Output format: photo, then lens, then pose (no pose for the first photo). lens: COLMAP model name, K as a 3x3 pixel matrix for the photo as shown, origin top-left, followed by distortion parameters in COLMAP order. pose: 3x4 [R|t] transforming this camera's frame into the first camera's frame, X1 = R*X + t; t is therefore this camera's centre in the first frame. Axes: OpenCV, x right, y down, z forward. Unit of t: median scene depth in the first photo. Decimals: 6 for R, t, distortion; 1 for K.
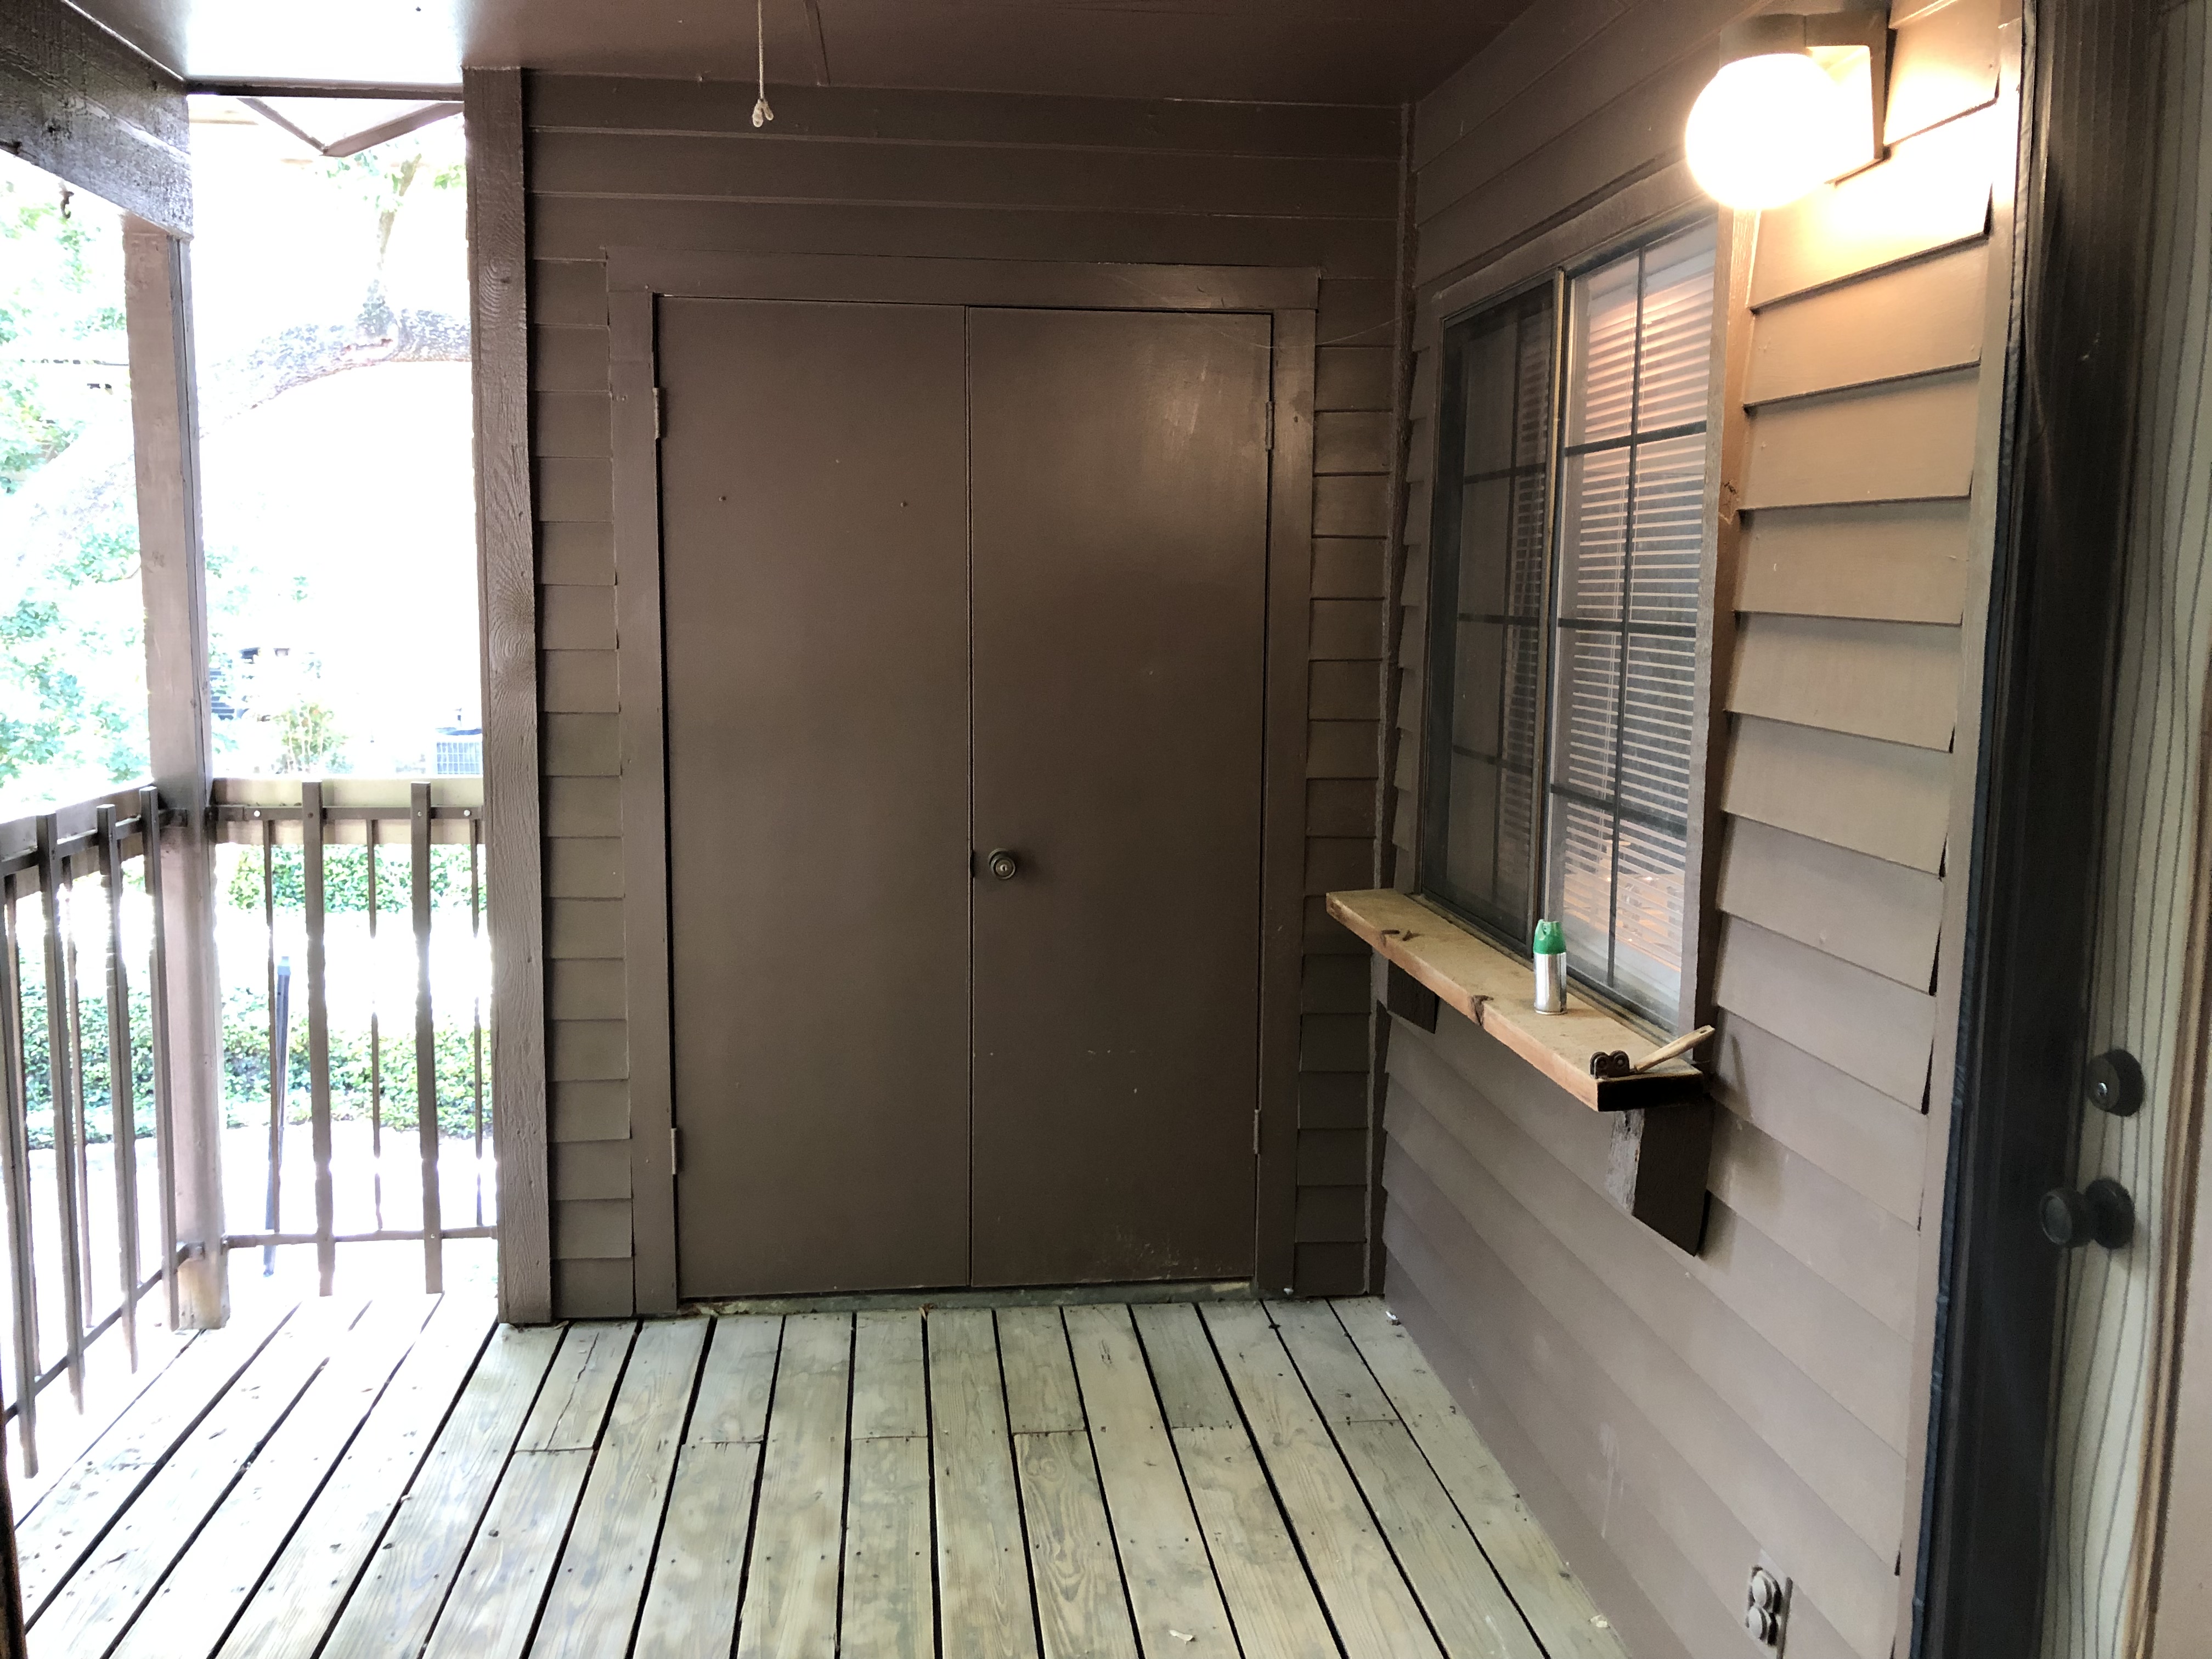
lens RADIAL K [[1853.9, 0, 1106.0], [0, 1853.9, 829.5], [0, 0, 1]] dist [0.008469, 0.009351]
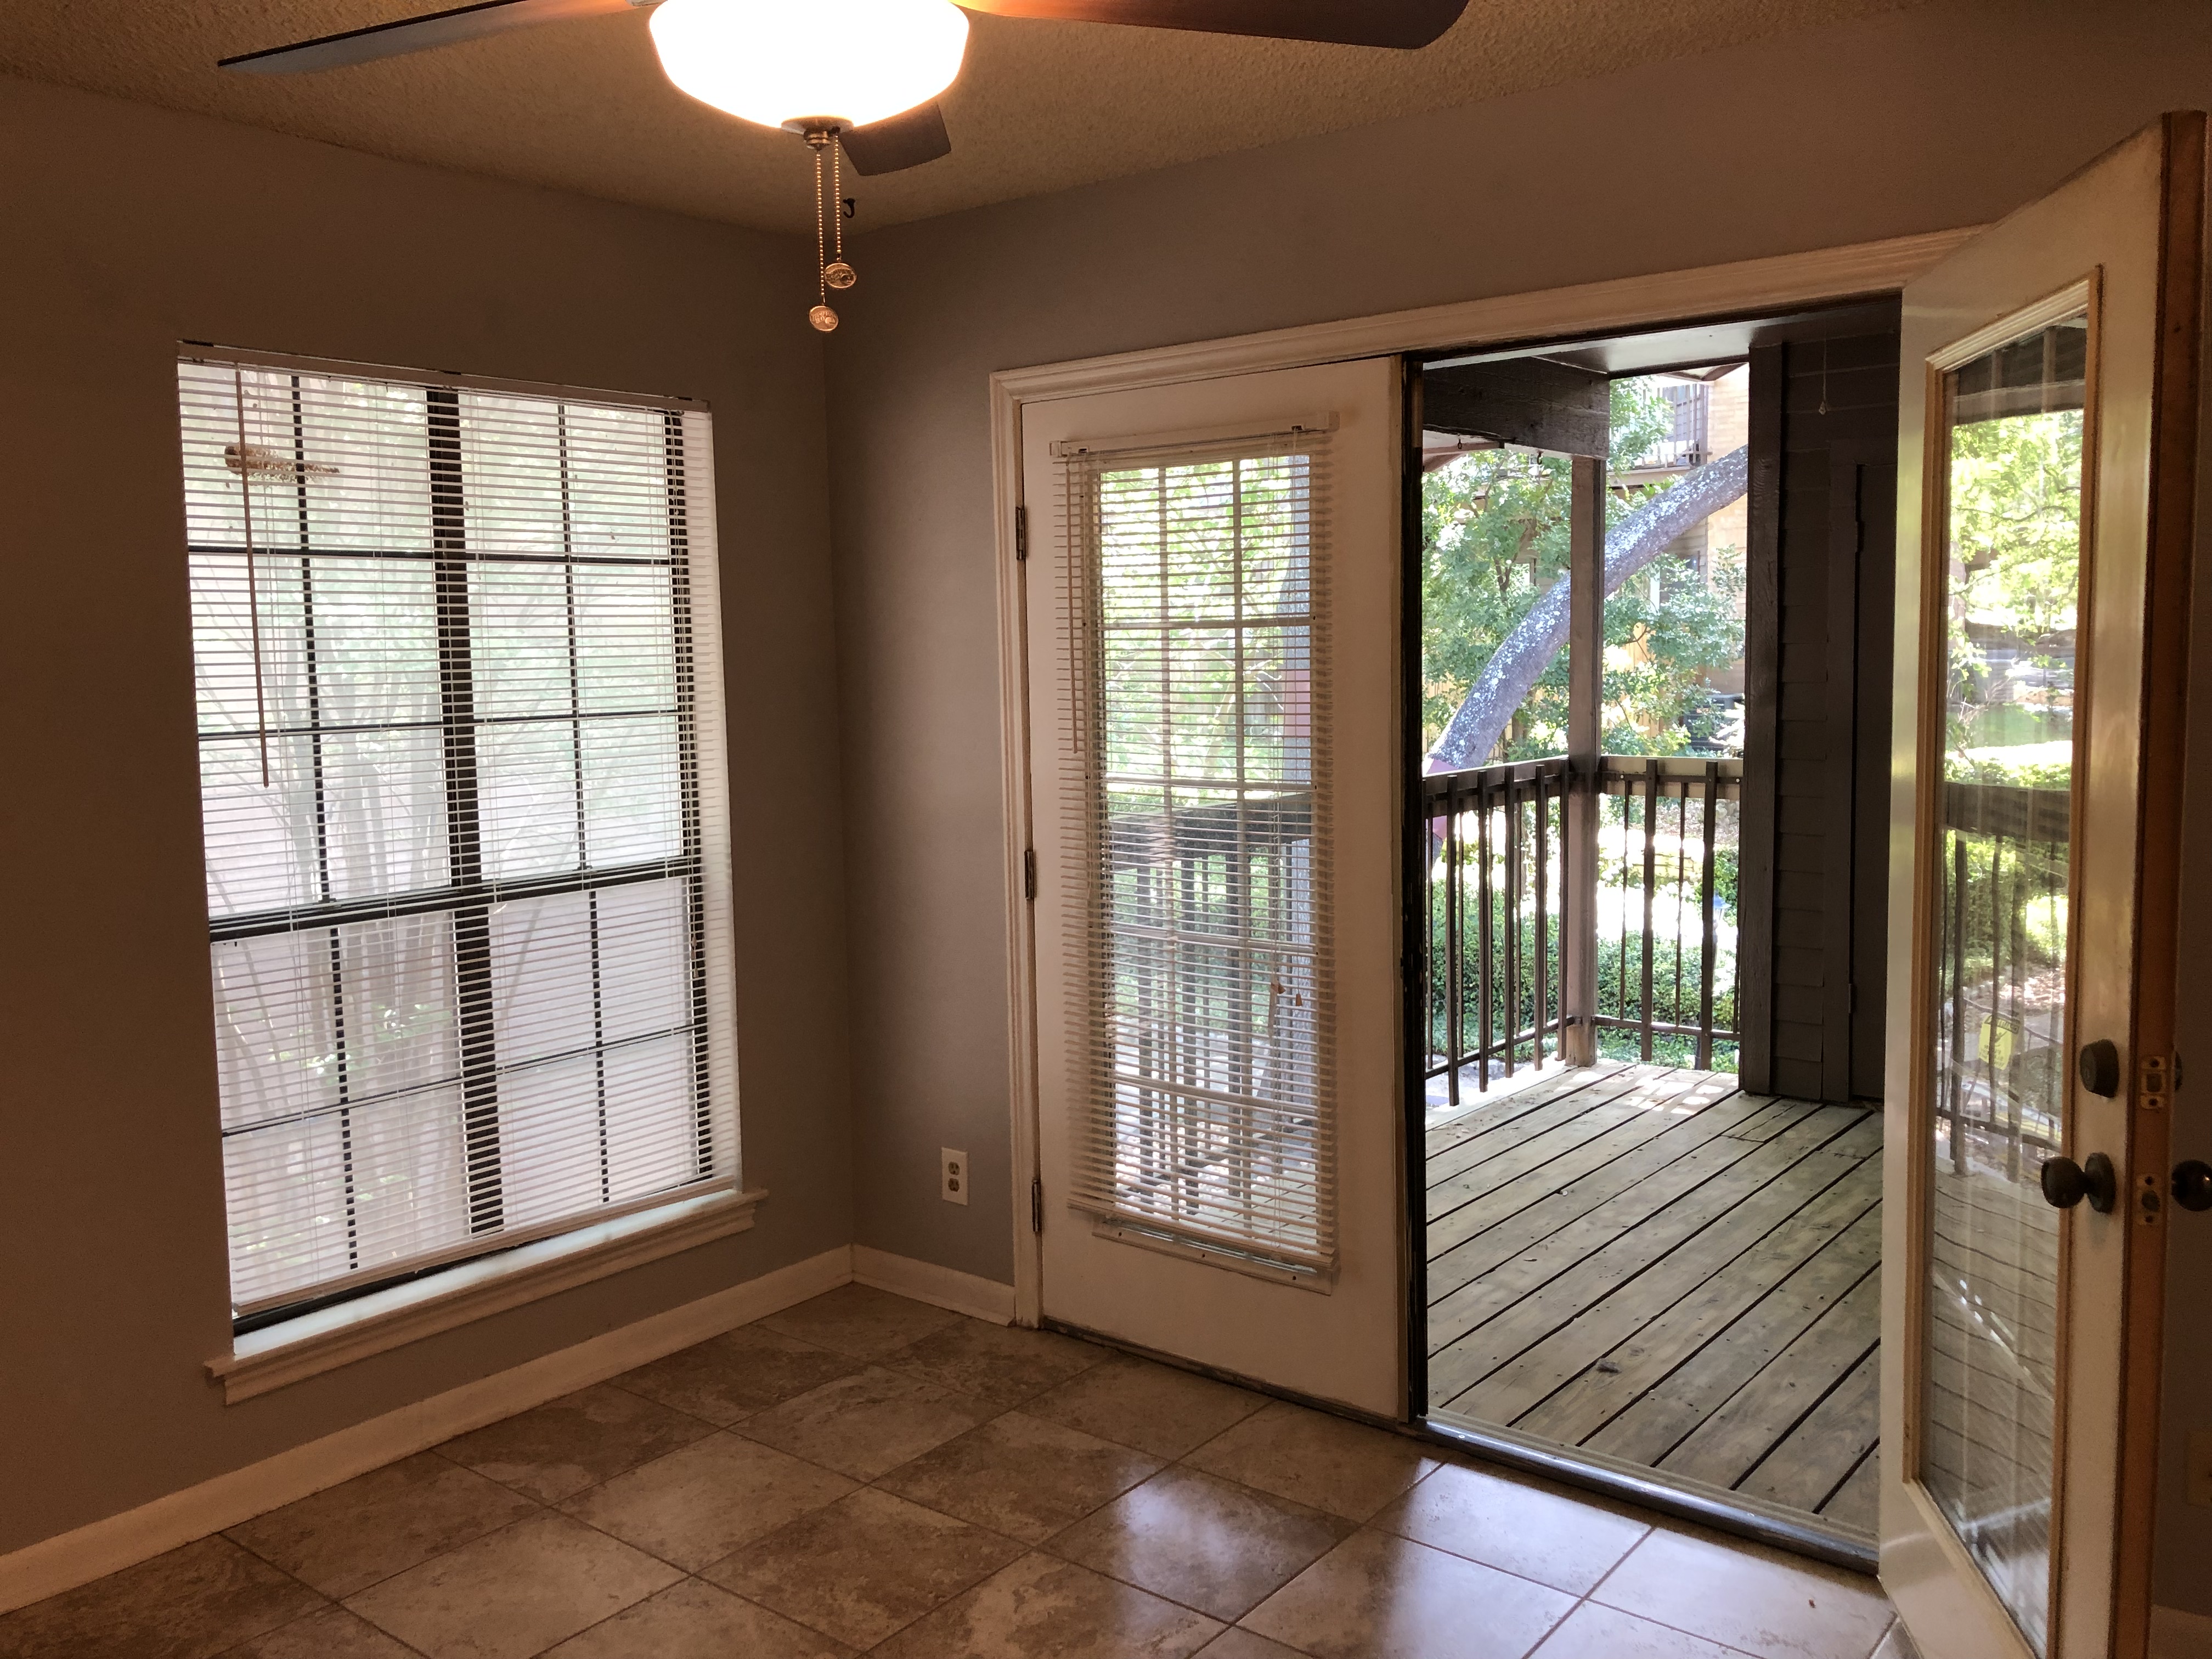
lens RADIAL K [[1831.0, 0, 1117.2], [0, 1831.0, 794.1], [0, 0, 1]] dist [-0.006887, 0.016985]
pose [[0.715518, 0.034248, -0.697755, 0.416311], [-0.061170, 0.998033, -0.013740, 0.061800], [0.695912, 0.052513, 0.716205, -0.580354]]
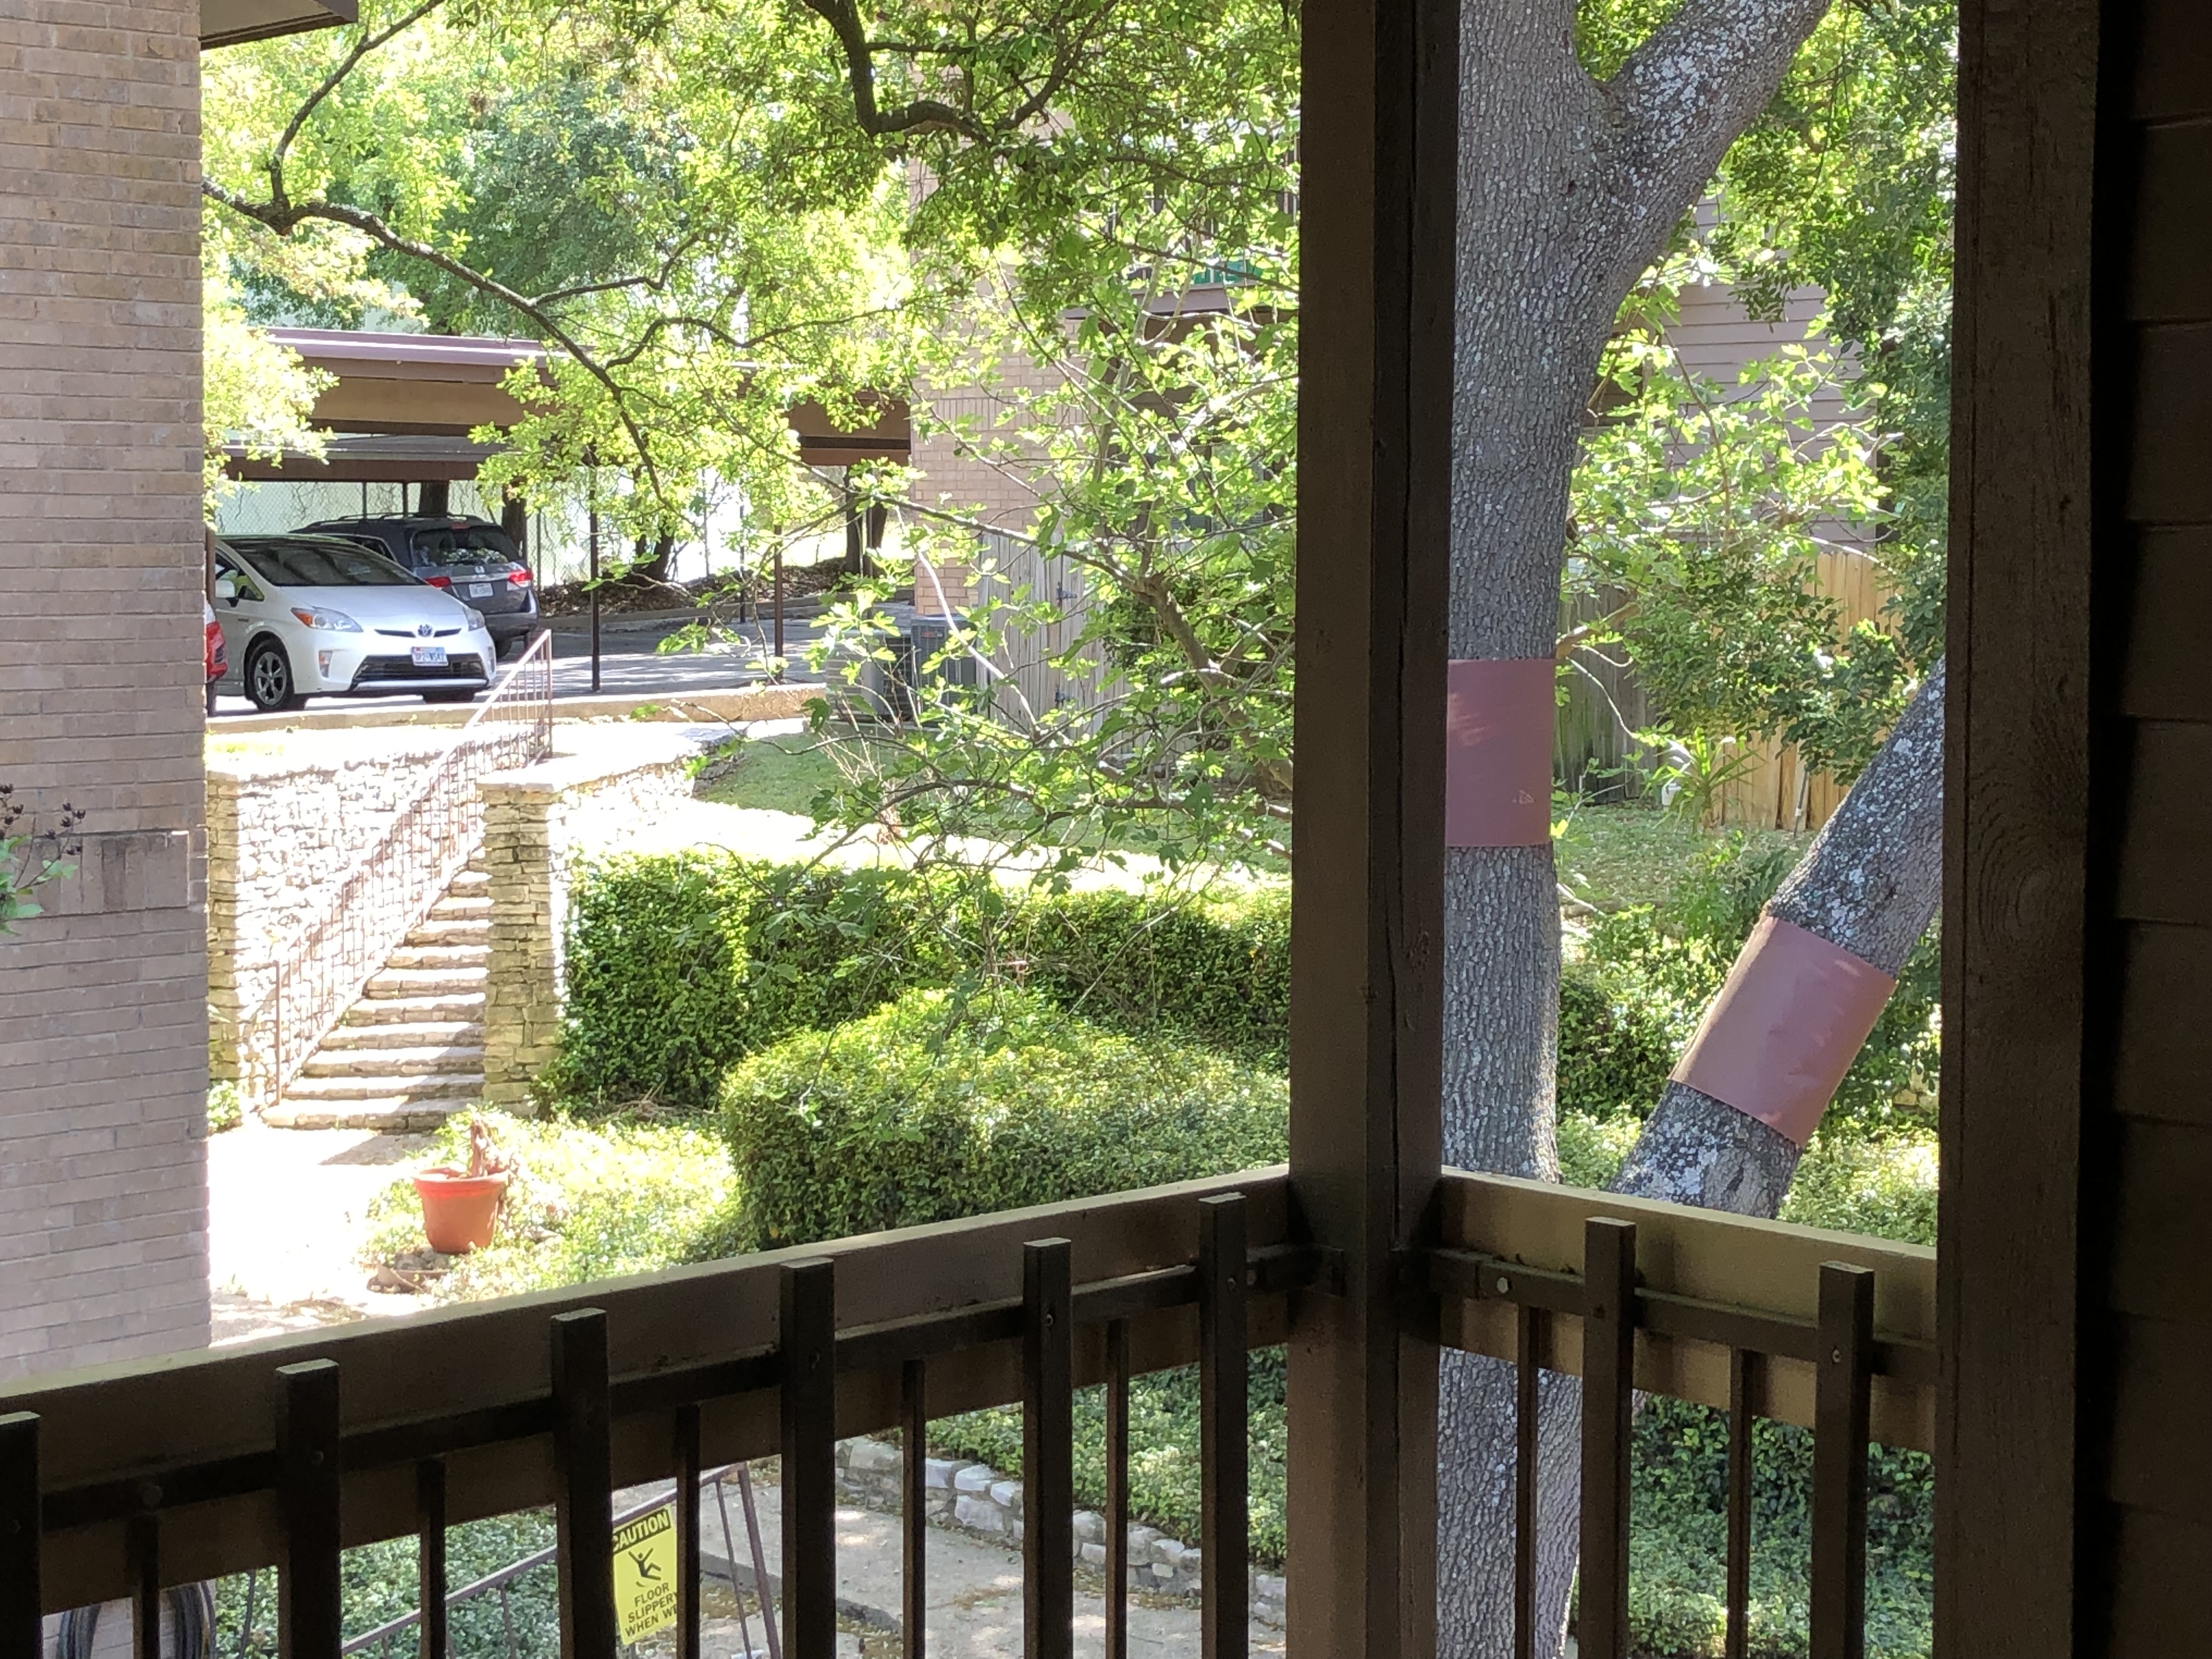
lens RADIAL K [[3546.8, 0, 1106.0], [0, 3546.8, 829.5], [0, 0, 1]] dist [0.003357, -0.021314]
pose [[0.599824, 0.052685, -0.798396, 0.074765], [-0.095334, 0.995428, -0.005937, -0.091508], [0.794432, 0.079675, 0.602104, 0.494494]]
